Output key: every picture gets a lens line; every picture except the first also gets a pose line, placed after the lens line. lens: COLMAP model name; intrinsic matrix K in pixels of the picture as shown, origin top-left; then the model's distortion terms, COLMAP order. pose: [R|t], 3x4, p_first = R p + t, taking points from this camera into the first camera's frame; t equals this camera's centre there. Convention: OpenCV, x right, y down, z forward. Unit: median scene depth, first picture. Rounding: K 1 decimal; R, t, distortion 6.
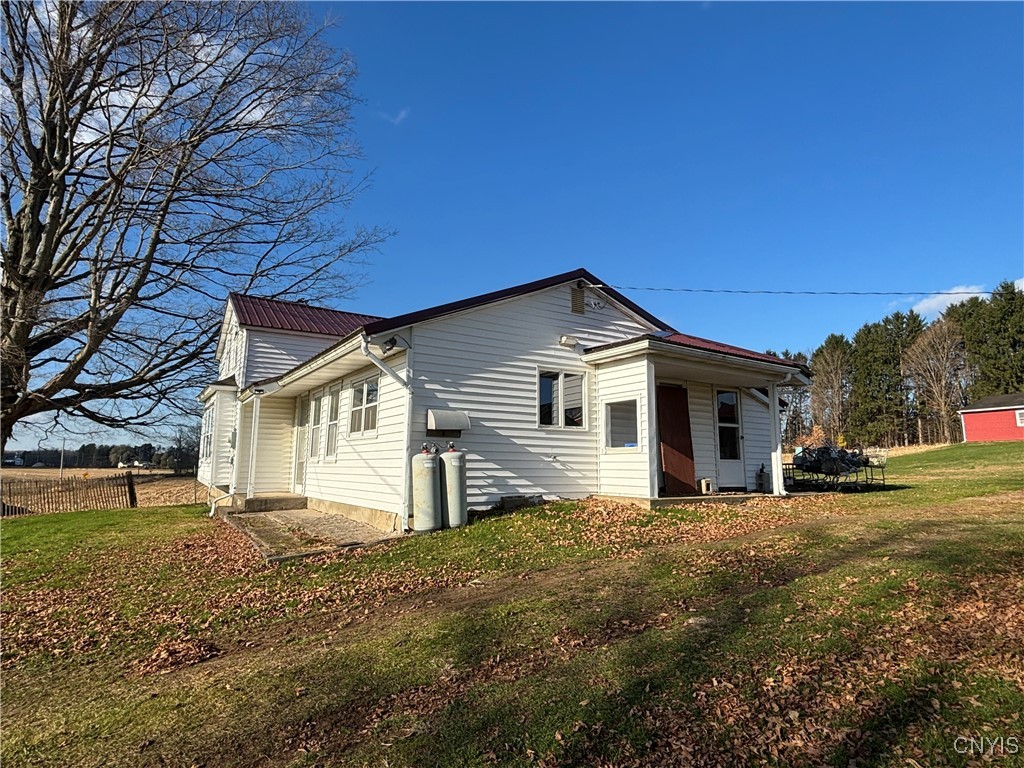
lens RADIAL K [[585.3, 0, 512.0], [0, 585.3, 384.0], [0, 0, 1]] dist [0.000089, -0.000020]
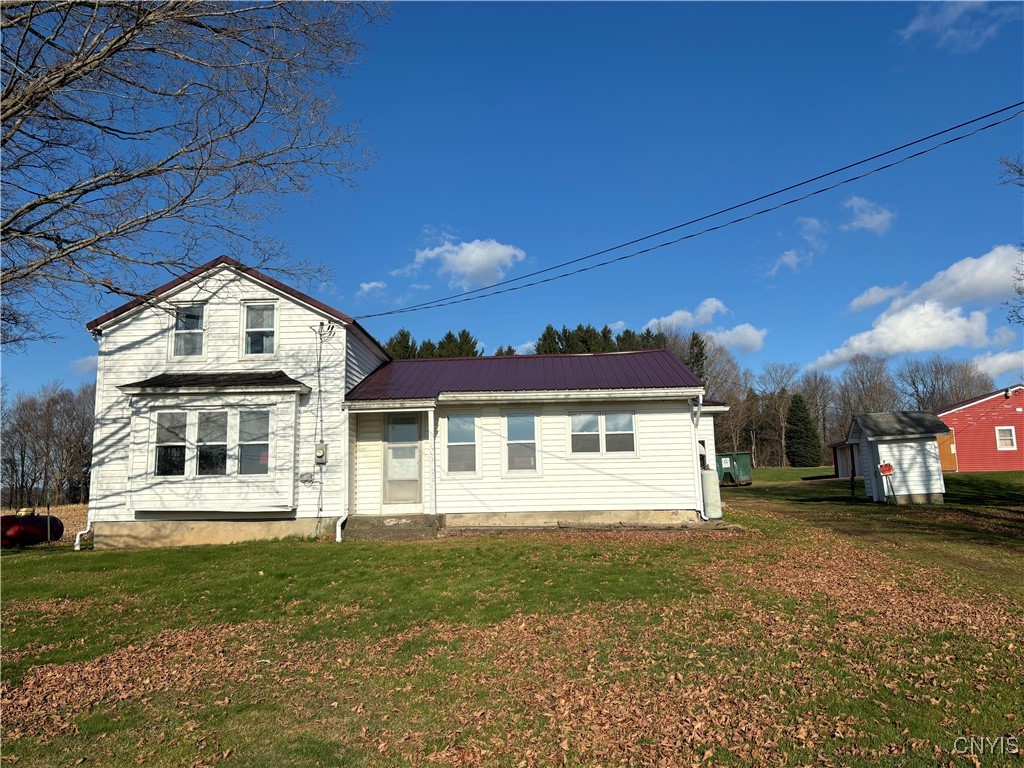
lens RADIAL K [[795.6, 0, 512.0], [0, 795.6, 384.0], [0, 0, 1]] dist [0.057703, -0.002663]
pose [[0.563901, 0.113204, 0.818046, -1.784314], [-0.093725, 0.992933, -0.072799, 0.076307], [-0.820506, -0.035620, 0.570526, 0.169309]]
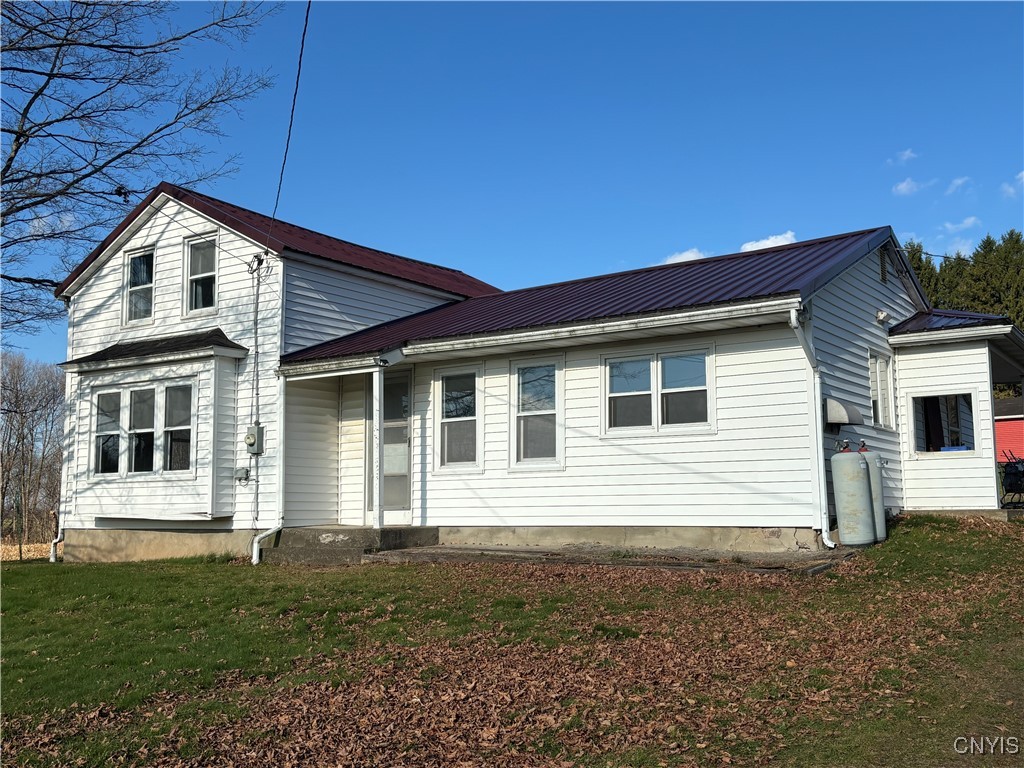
lens RADIAL K [[1060.9, 0, 512.0], [0, 1060.9, 384.0], [0, 0, 1]] dist [0.147795, -0.248998]
pose [[0.920174, 0.033884, 0.390040, -0.932057], [-0.041699, 0.999063, 0.011583, 0.020329], [-0.389282, -0.026923, 0.920725, -0.157782]]
